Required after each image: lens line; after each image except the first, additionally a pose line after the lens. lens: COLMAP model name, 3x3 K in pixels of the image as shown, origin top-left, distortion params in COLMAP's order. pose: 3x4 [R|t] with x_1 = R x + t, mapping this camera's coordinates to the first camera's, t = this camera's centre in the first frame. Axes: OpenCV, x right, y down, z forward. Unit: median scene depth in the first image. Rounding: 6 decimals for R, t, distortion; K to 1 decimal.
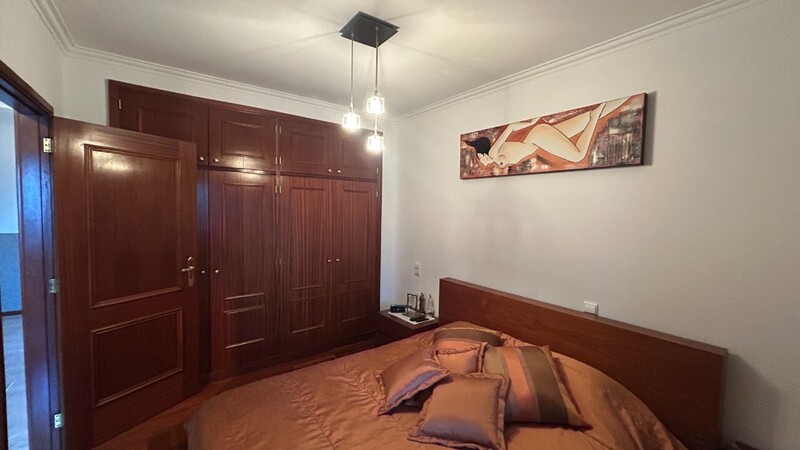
lens RADIAL K [[320.6, 0, 400.0], [0, 320.6, 225.0], [0, 0, 1]] dist [-0.001594, 0.000487]
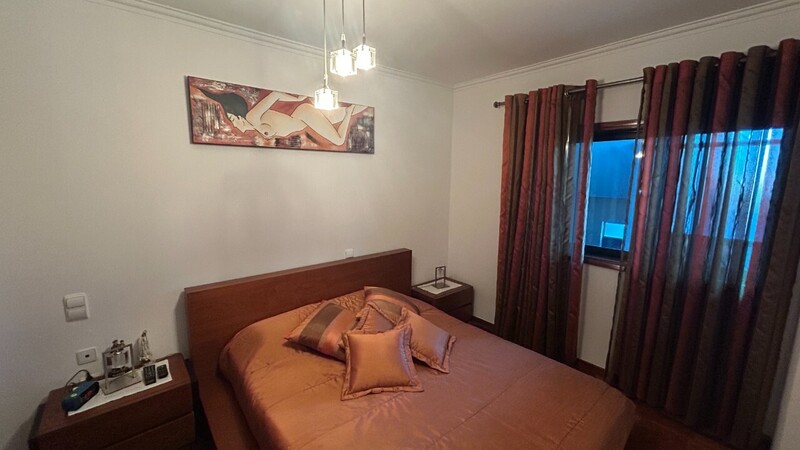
lens RADIAL K [[320.6, 0, 400.0], [0, 320.6, 225.0], [0, 0, 1]] dist [-0.001594, 0.000487]
pose [[-0.050924, -0.173181, 0.983573, -0.682826], [0.044685, 0.983469, 0.175476, -0.088606], [-0.997702, 0.052887, -0.042344, 0.745986]]
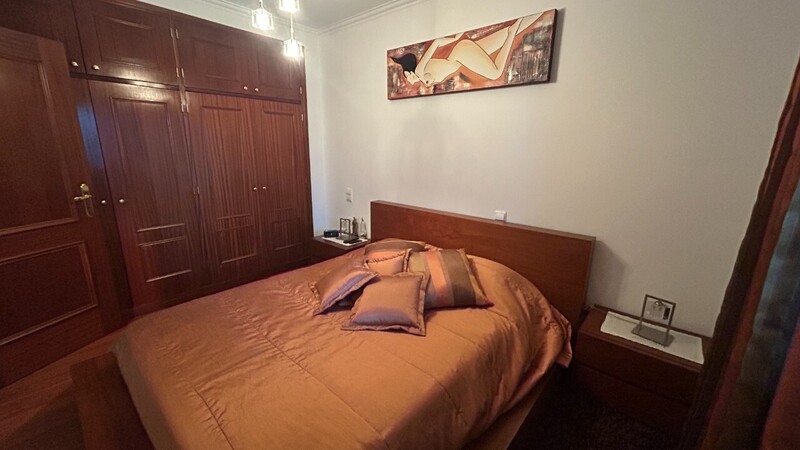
lens RADIAL K [[320.6, 0, 400.0], [0, 320.6, 225.0], [0, 0, 1]] dist [-0.001594, 0.000487]
pose [[0.979855, -0.052854, 0.192589, 0.017772], [0.014879, 0.980984, 0.193517, 0.056406], [-0.199155, -0.186753, 0.962009, -0.033718]]
